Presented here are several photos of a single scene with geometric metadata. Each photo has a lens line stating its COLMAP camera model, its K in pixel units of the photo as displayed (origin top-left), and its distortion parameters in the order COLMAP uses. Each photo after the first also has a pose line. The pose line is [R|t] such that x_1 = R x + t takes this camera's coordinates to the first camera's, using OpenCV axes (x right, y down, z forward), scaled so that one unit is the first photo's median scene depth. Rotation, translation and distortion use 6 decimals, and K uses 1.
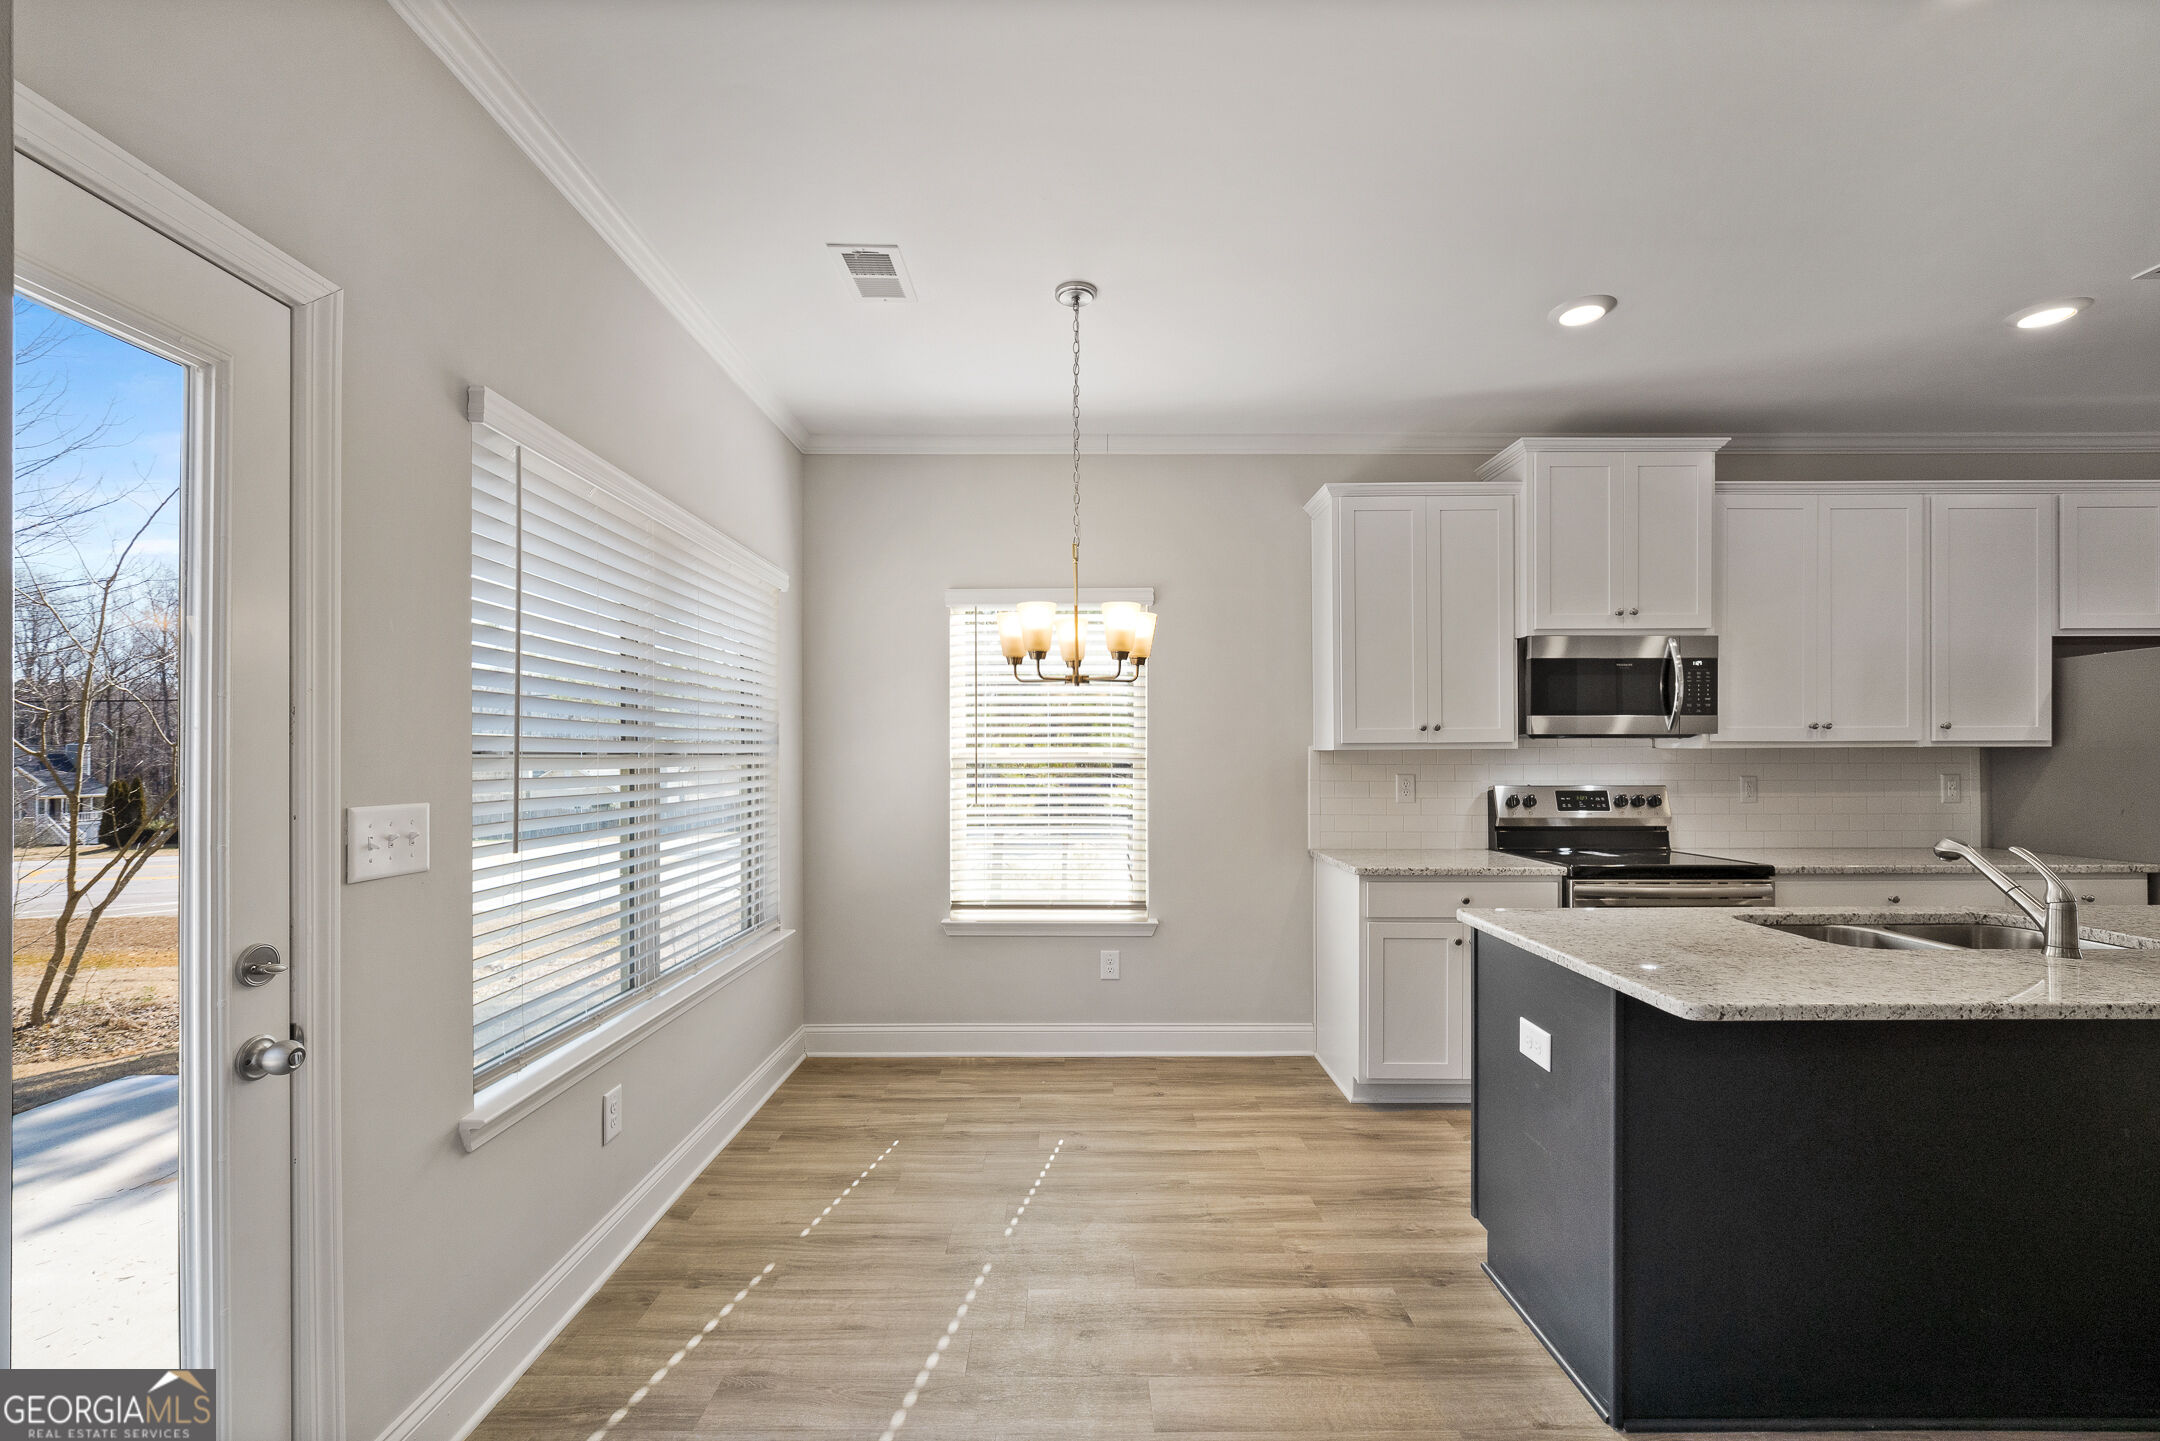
lens RADIAL K [[868.5, 0, 1076.7], [0, 868.5, 749.9], [0, 0, 1]] dist [-0.001367, -0.000042]
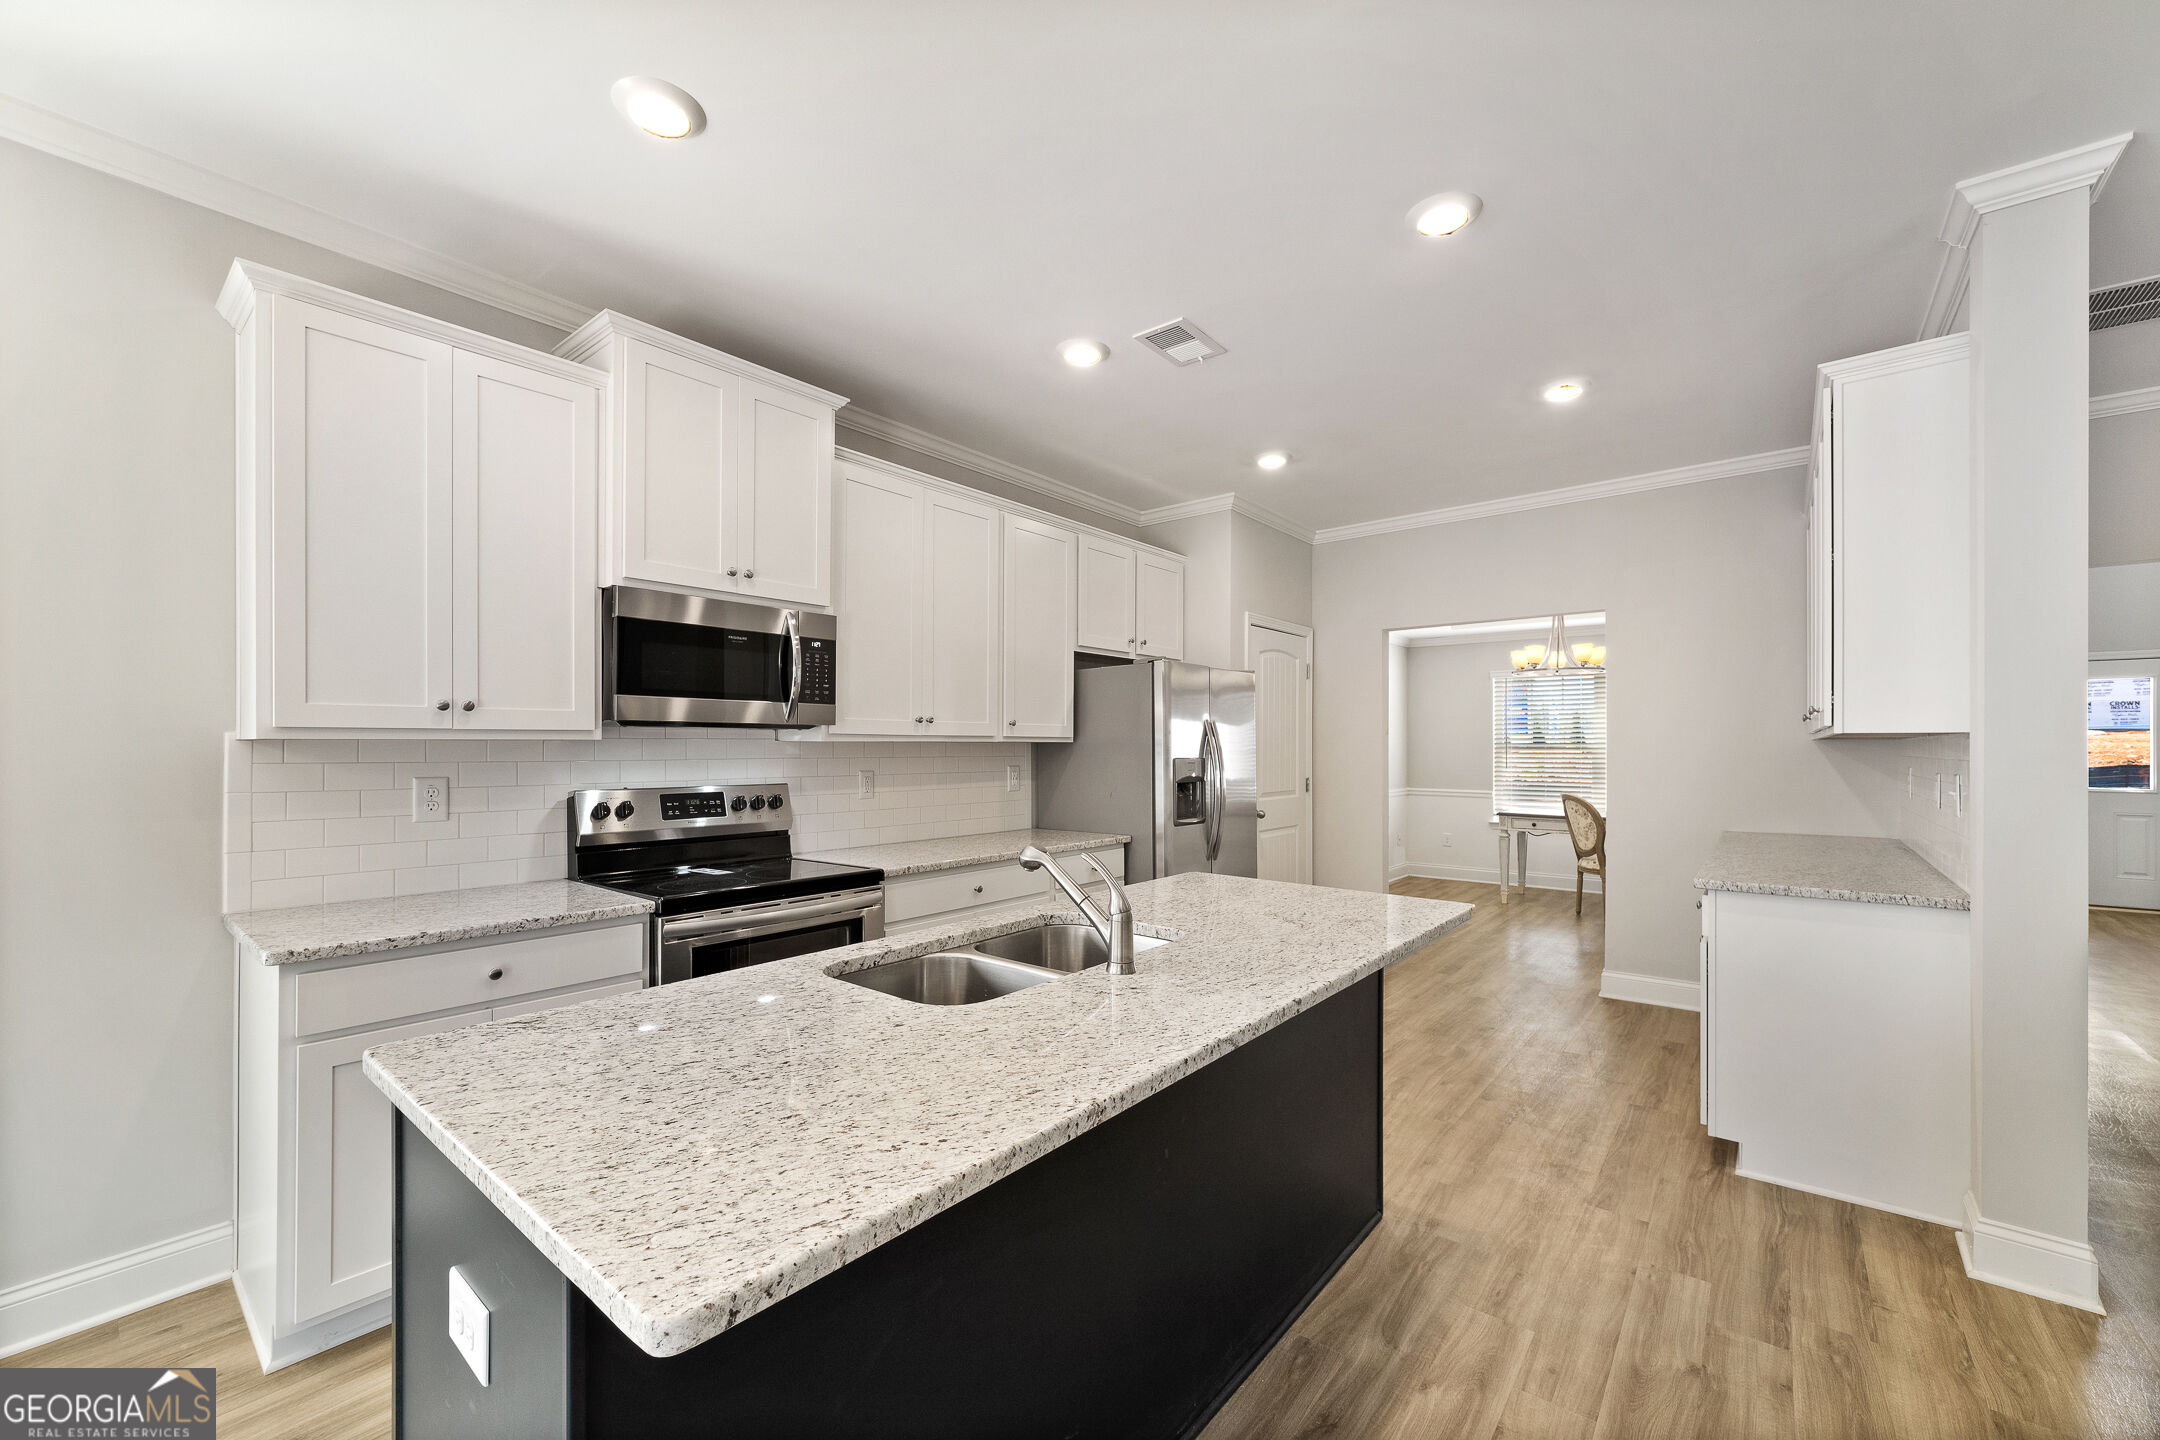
lens RADIAL K [[868.5, 0, 1076.7], [0, 868.5, 749.4], [0, 0, 1]] dist [-0.001367, -0.000042]
pose [[0.640066, 0.000894, 0.768319, 0.207422], [-0.006976, 0.999965, 0.004648, 0.000516], [-0.768288, -0.008335, 0.640050, 0.232318]]
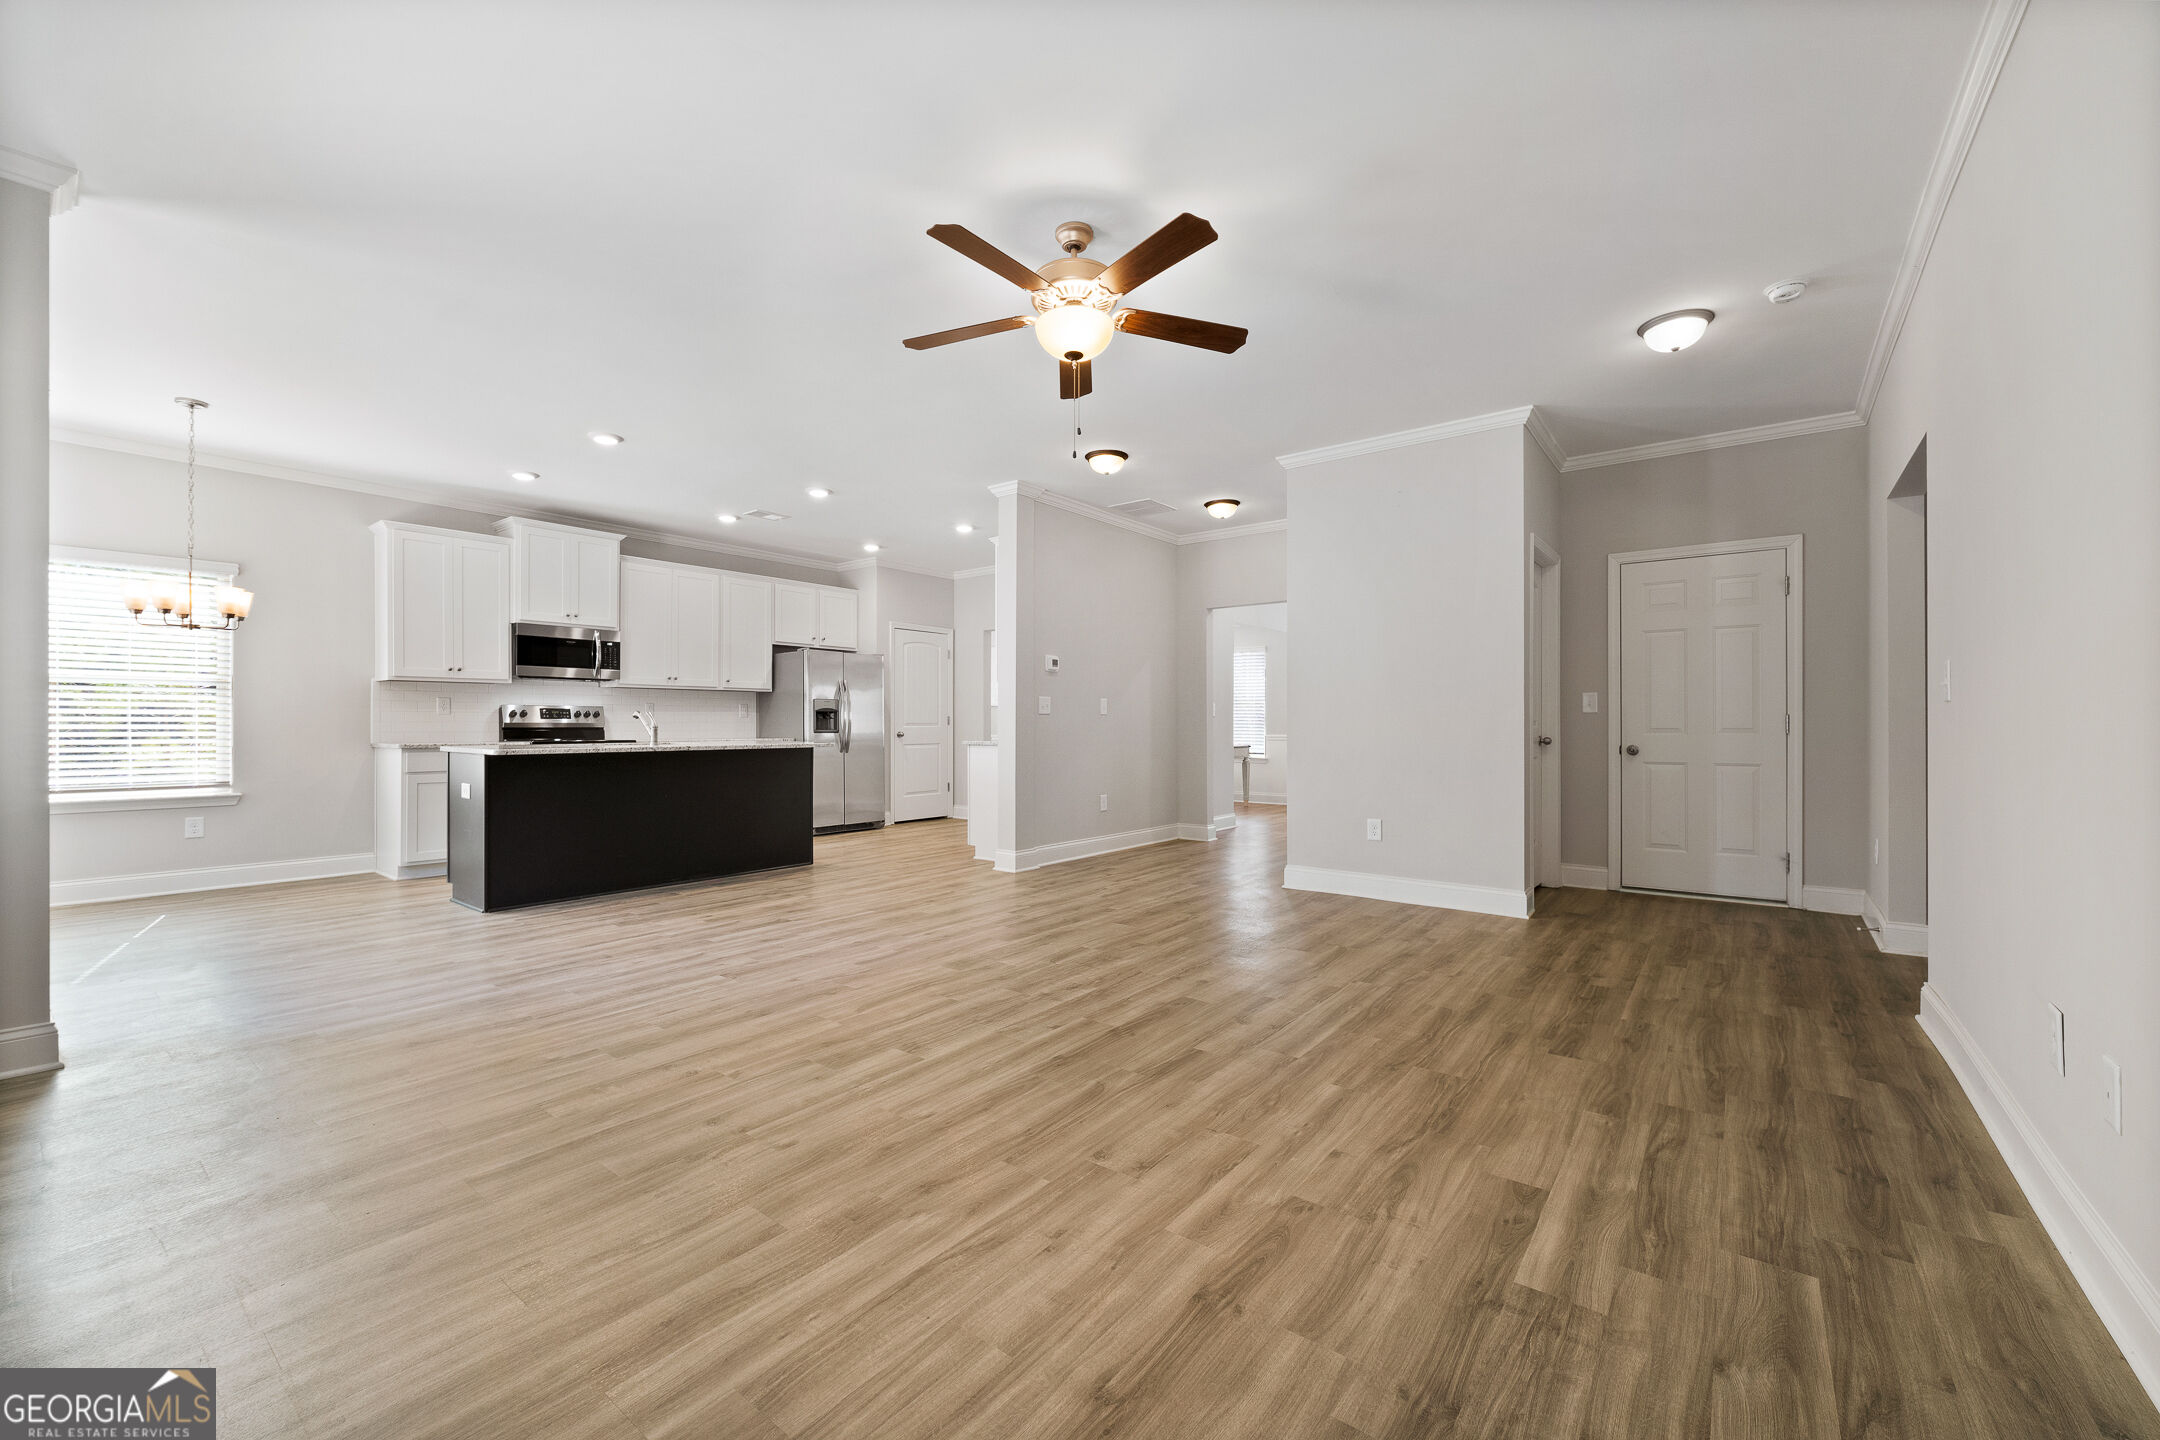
lens RADIAL K [[862.6, 0, 1073.7], [0, 862.6, 728.0], [0, 0, 1]] dist [-0.006948, -0.000186]
pose [[0.620087, -0.001300, 0.784532, -0.184147], [-0.007614, 0.999942, 0.007676, 0.071295], [-0.784496, -0.010733, 0.620041, -1.078045]]
